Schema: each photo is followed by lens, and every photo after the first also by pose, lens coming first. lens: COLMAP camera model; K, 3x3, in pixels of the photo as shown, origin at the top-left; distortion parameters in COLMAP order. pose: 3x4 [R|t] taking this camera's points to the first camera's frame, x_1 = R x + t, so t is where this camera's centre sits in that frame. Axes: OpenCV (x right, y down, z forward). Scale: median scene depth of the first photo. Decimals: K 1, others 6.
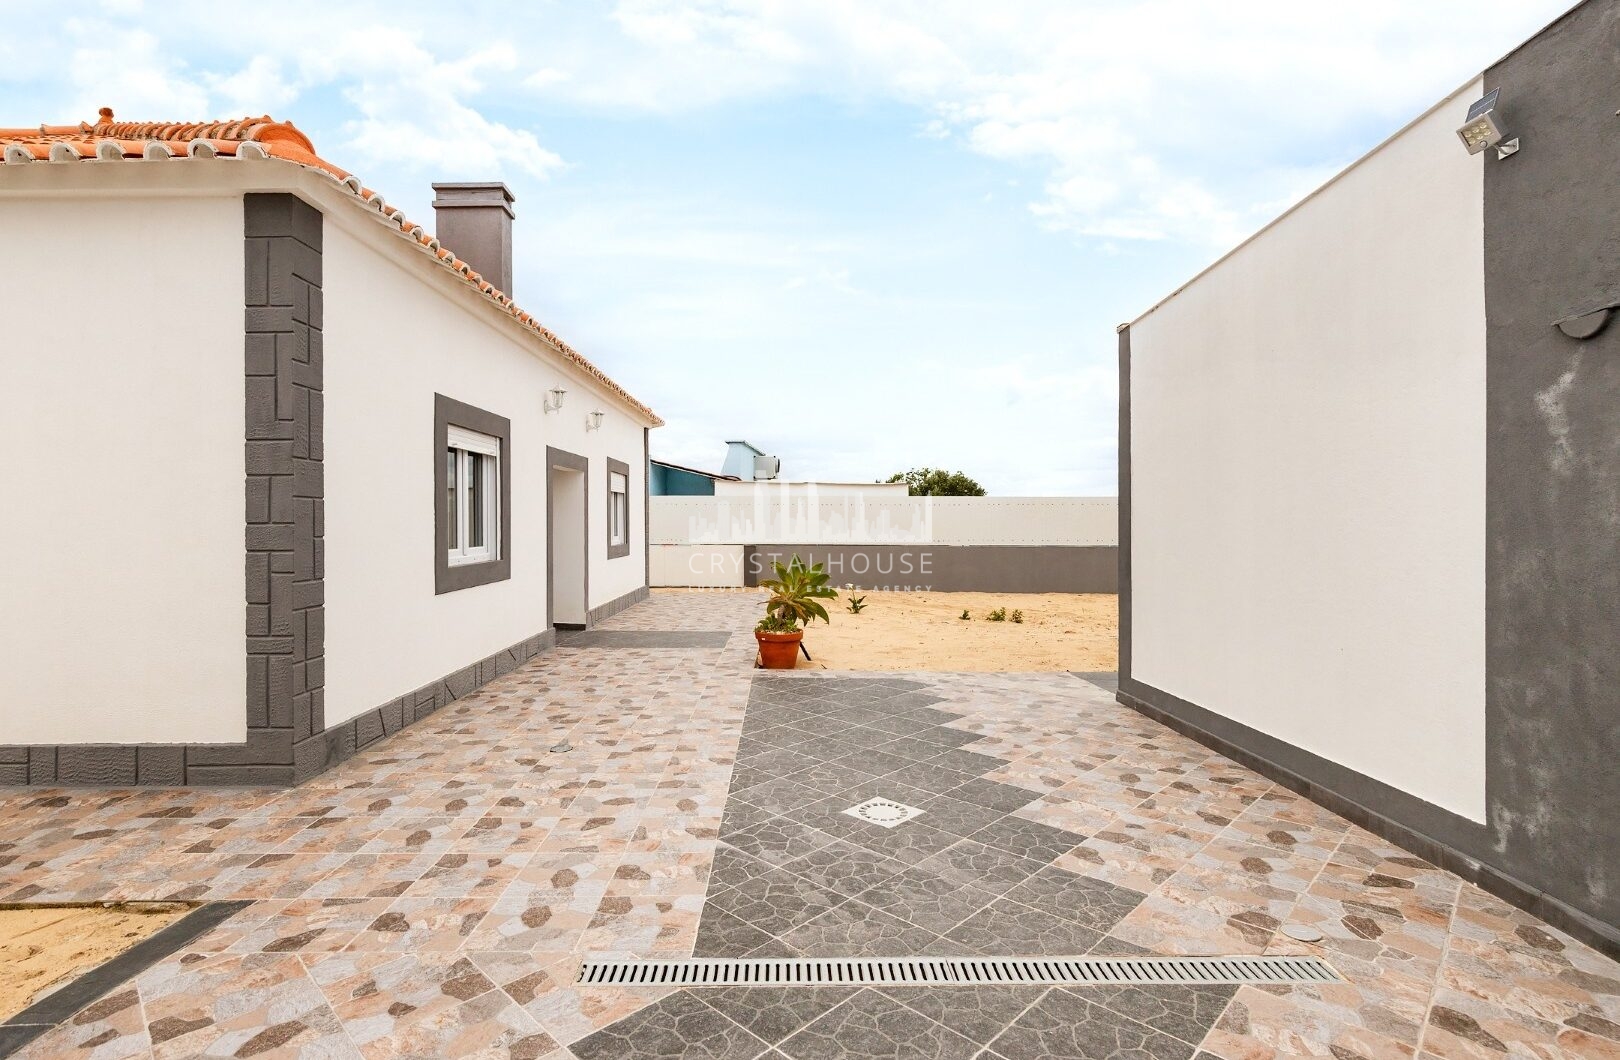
lens RADIAL K [[751.3, 0, 807.4], [0, 751.3, 535.2], [0, 0, 1]] dist [0.010832, -0.002419]
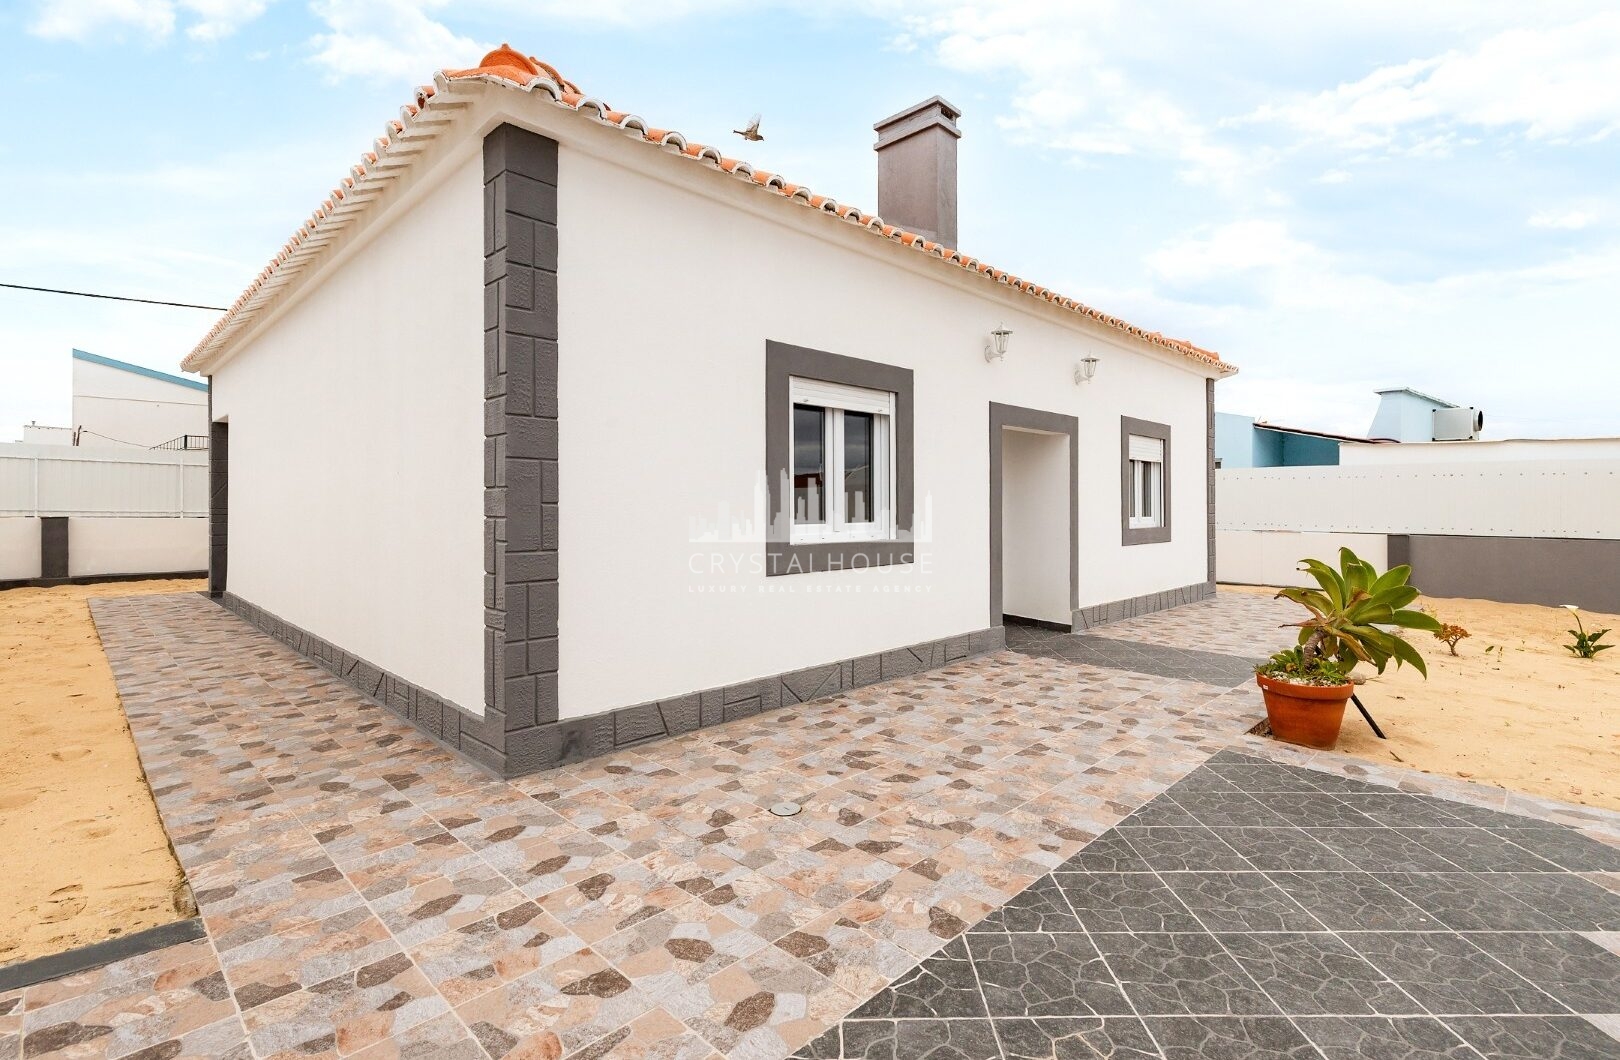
lens RADIAL K [[751.3, 0, 861.8], [0, 751.3, 510.0], [0, 0, 1]] dist [0.010832, -0.002419]
pose [[0.712984, 0.007690, -0.701138, 0.217475], [-0.015947, 0.999859, -0.005250, 0.007679], [0.700999, 0.014924, 0.713006, 0.557564]]
